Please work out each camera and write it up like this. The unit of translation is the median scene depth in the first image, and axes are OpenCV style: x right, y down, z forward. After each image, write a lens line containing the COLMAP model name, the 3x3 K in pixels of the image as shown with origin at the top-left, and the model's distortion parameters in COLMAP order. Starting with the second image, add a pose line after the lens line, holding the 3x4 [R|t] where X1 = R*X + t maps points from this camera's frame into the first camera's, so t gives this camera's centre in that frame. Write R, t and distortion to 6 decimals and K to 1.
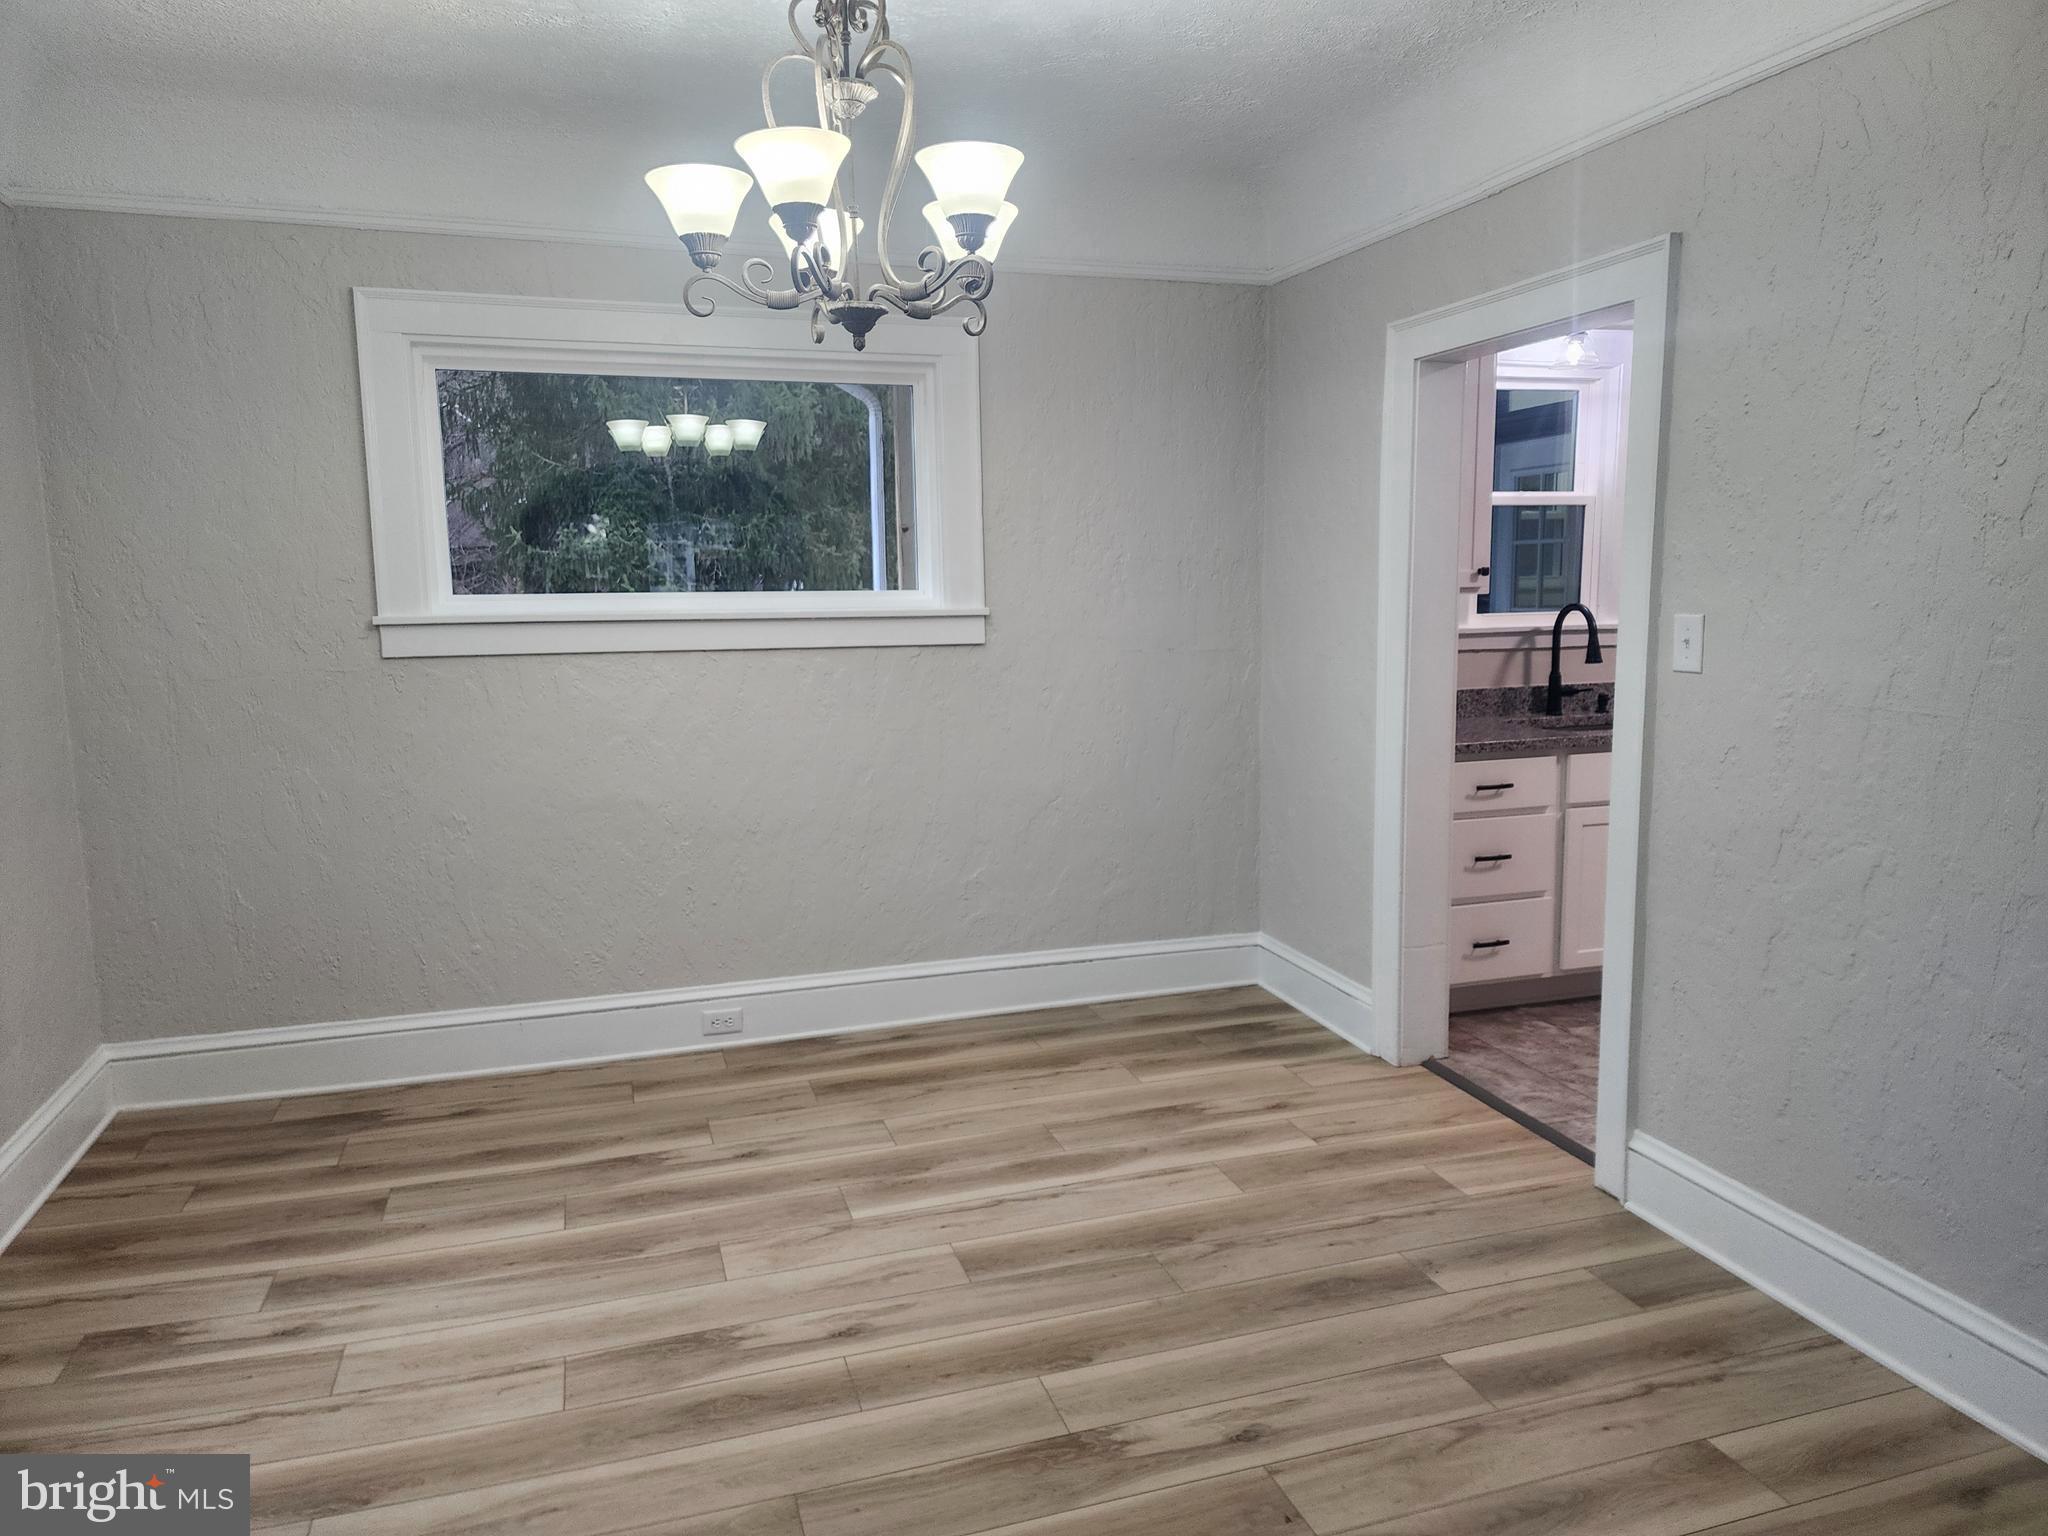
lens RADIAL K [[1359.7, 0, 1030.5], [0, 1359.7, 761.4], [0, 0, 1]] dist [0.084590, -0.075115]
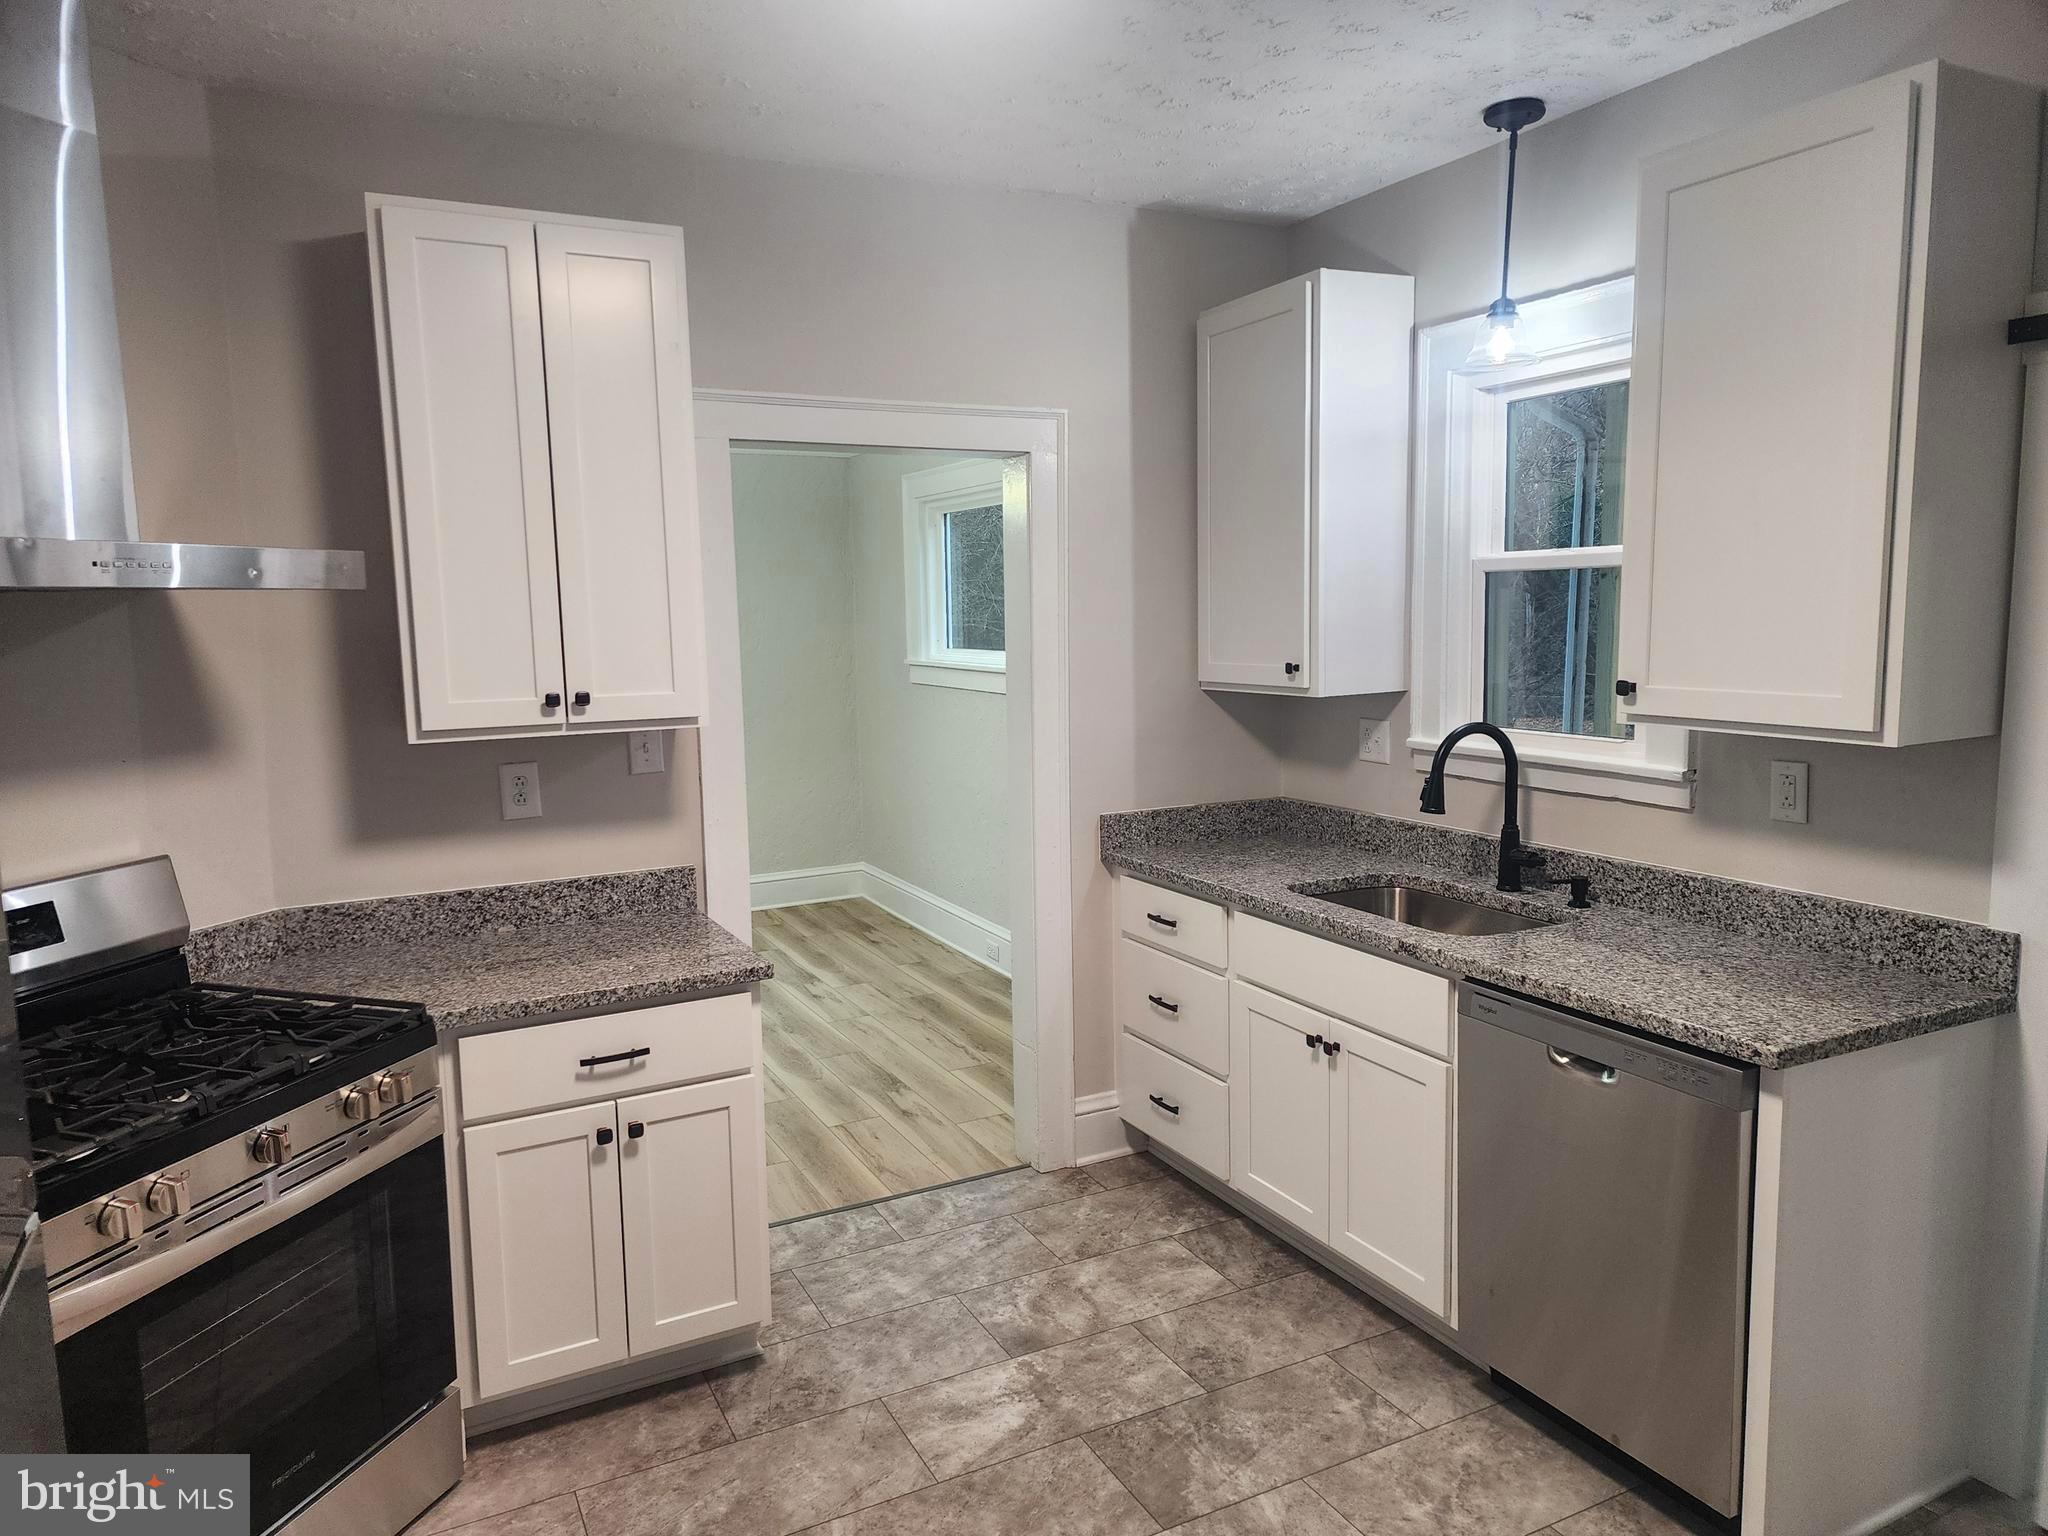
lens RADIAL K [[1359.7, 0, 1004.7], [0, 1359.7, 761.0], [0, 0, 1]] dist [0.084590, -0.075115]
pose [[0.152929, 0.124221, -0.980399, 1.461474], [-0.118254, 0.987240, 0.106642, -0.201343], [0.981136, 0.099628, 0.165667, 0.967663]]
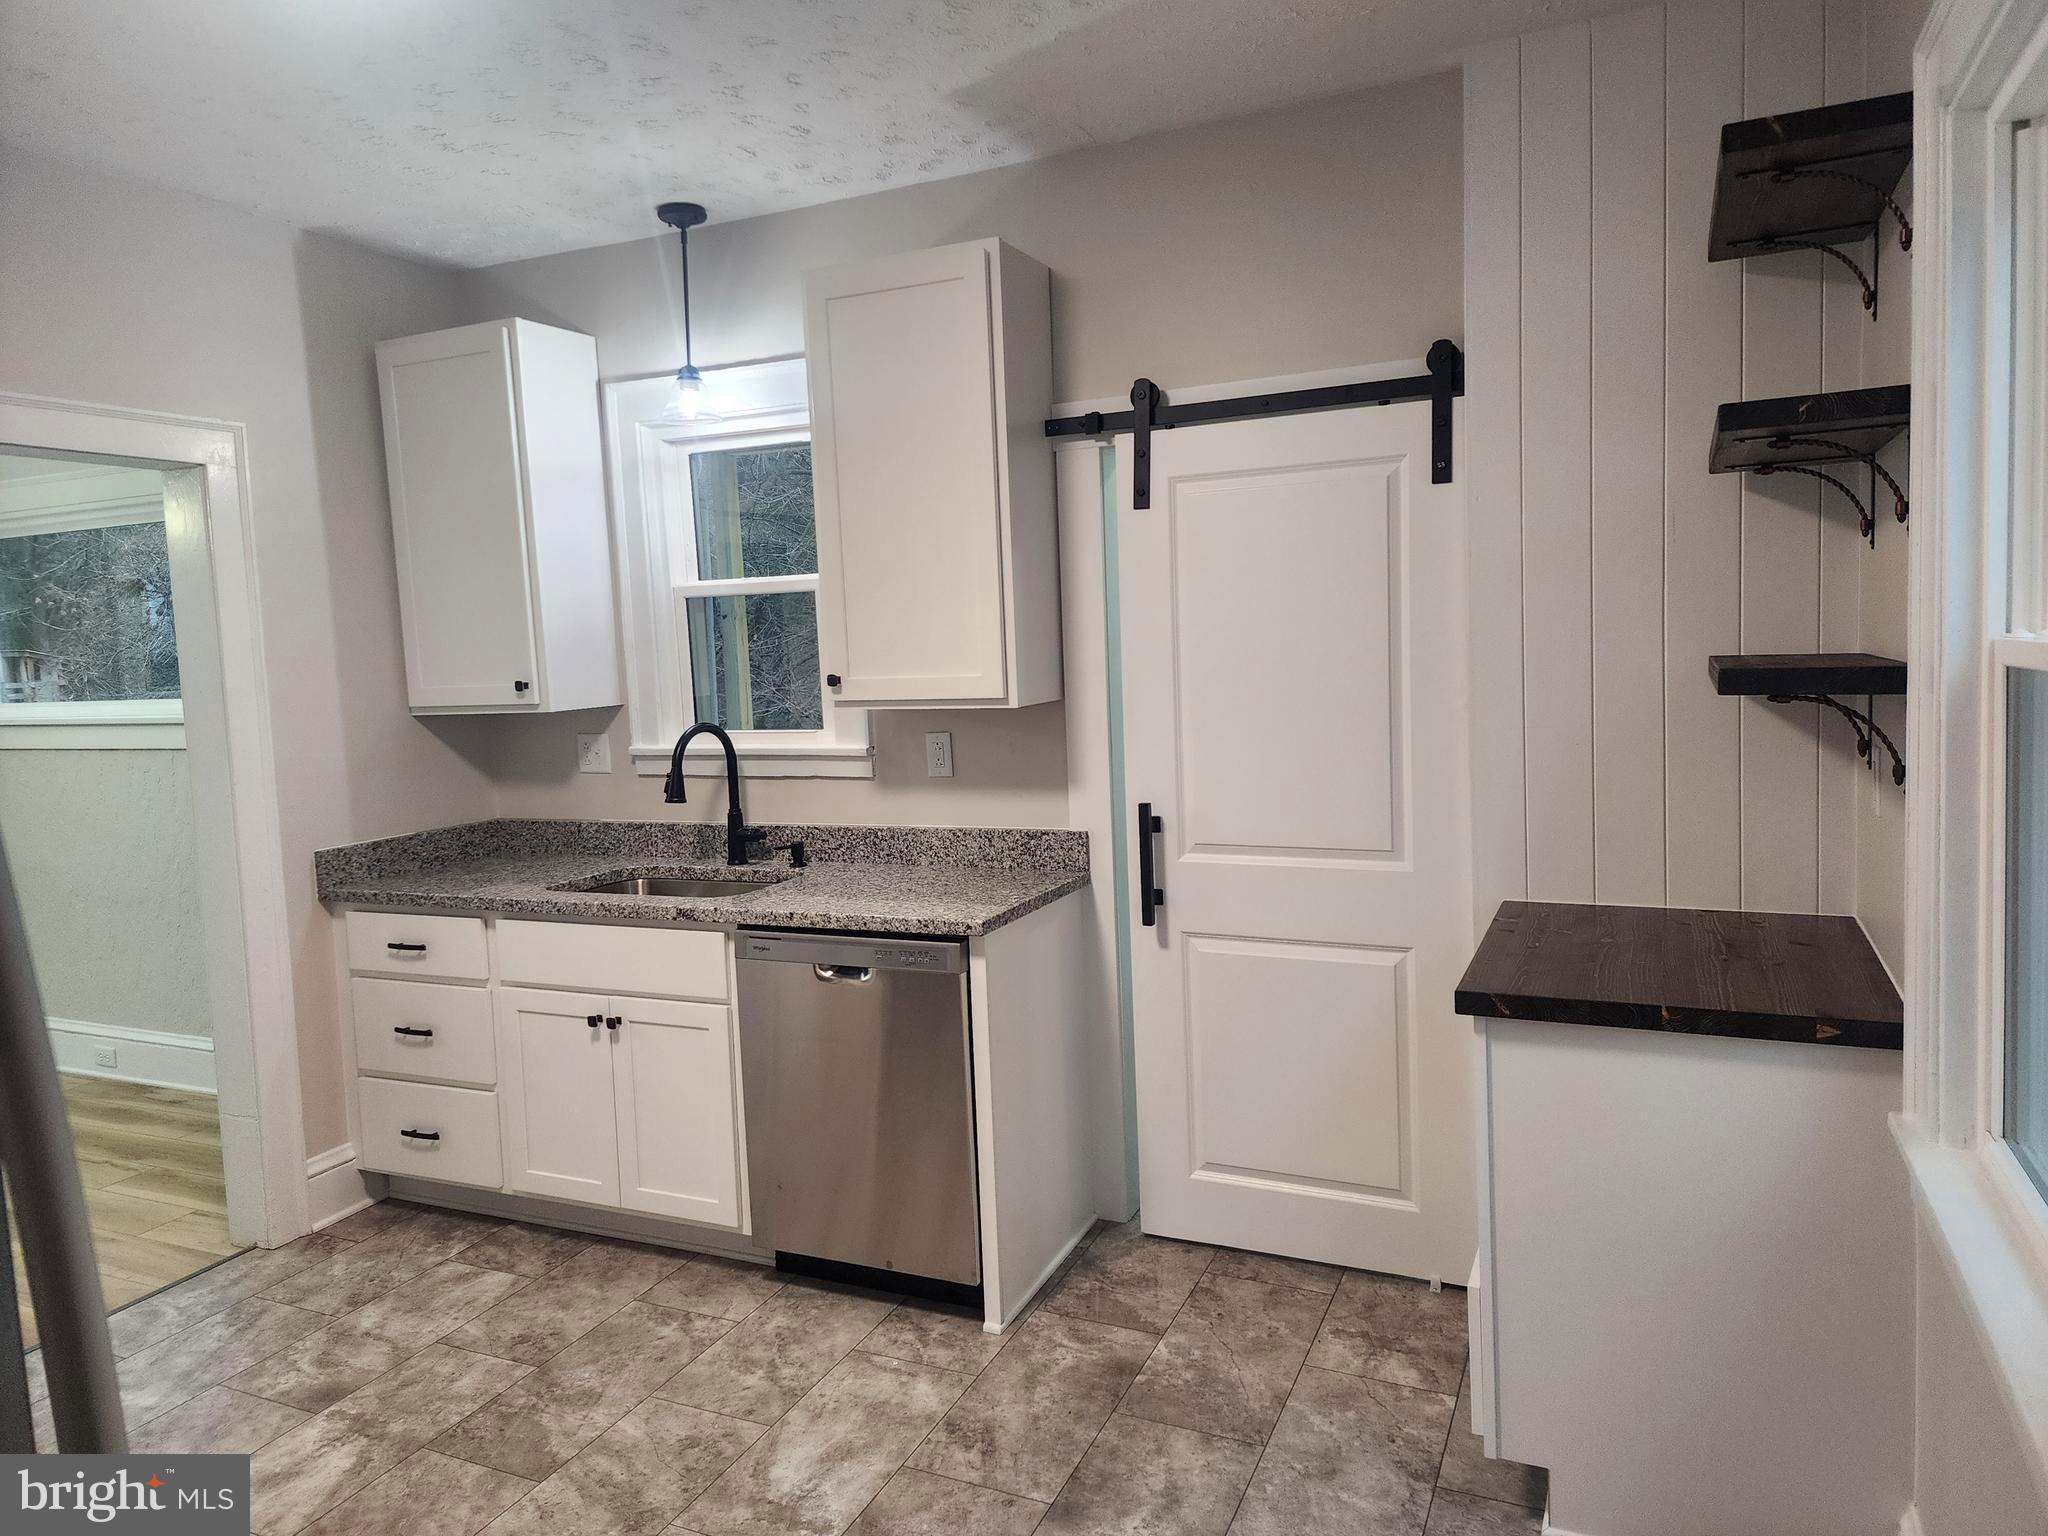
lens RADIAL K [[1359.7, 0, 1022.3], [0, 1359.7, 745.8], [0, 0, 1]] dist [0.084590, -0.075115]
pose [[0.740052, 0.035109, -0.671633, 1.509321], [-0.060178, 0.998088, -0.014133, -0.145600], [0.669852, 0.050877, 0.740749, 0.797811]]
